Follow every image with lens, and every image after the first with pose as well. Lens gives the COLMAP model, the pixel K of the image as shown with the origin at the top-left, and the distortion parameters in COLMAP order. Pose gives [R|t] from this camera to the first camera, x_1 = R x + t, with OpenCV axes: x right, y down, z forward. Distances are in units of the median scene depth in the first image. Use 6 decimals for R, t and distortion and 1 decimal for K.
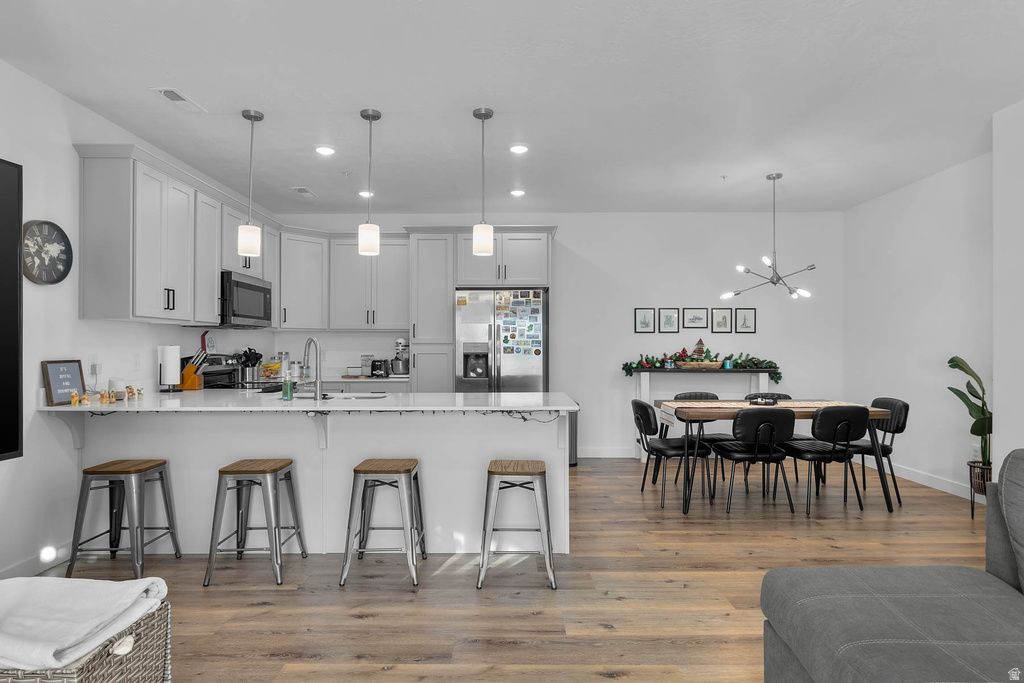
lens RADIAL K [[570.0, 0, 508.5], [0, 570.0, 344.5], [0, 0, 1]] dist [-0.001422, -0.002550]
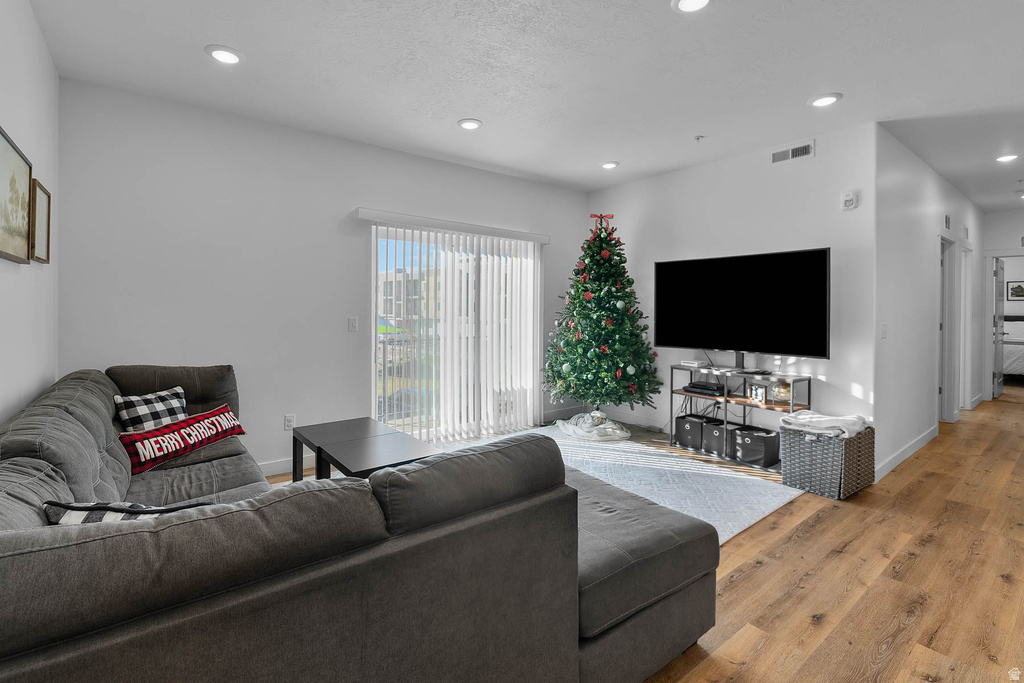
lens RADIAL K [[461.0, 0, 510.5], [0, 461.0, 312.5], [0, 0, 1]] dist [-0.014230, -0.000076]
pose [[-0.785452, -0.001135, -0.618922, 0.534086], [-0.001266, 0.999999, -0.000228, -0.007196], [0.618921, 0.000605, -0.785453, 0.589997]]
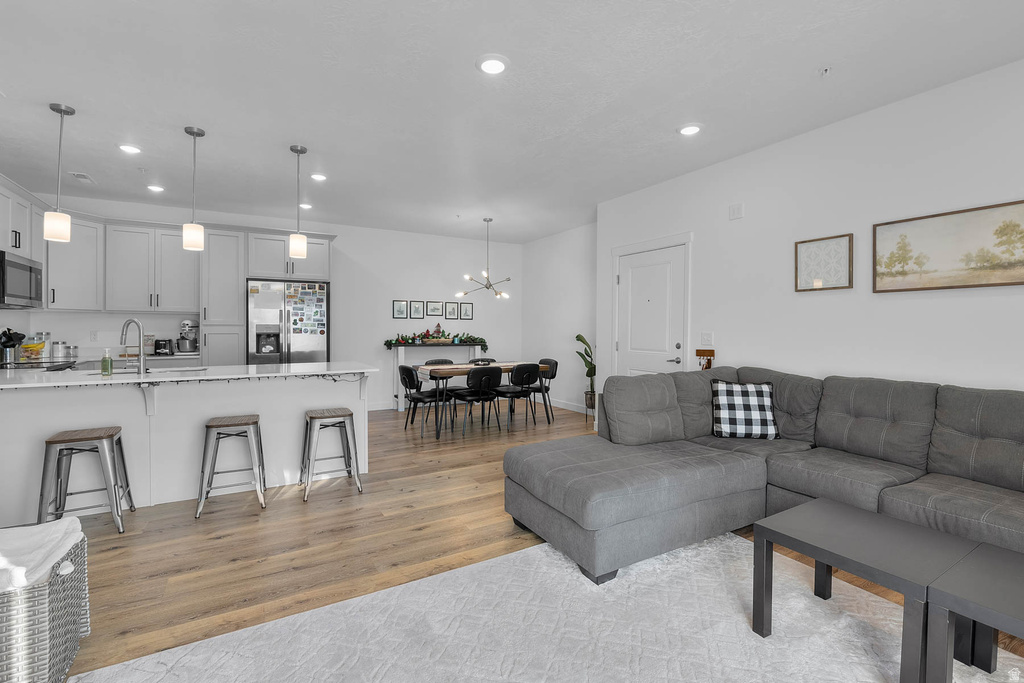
lens RADIAL K [[448.5, 0, 508.6], [0, 448.5, 335.8], [0, 0, 1]] dist [-0.014301, -0.000388]
pose [[0.864535, -0.004686, 0.502551, -0.106723], [-0.005334, 0.999815, 0.018498, 0.000494], [-0.502544, -0.018673, 0.864350, -0.099999]]
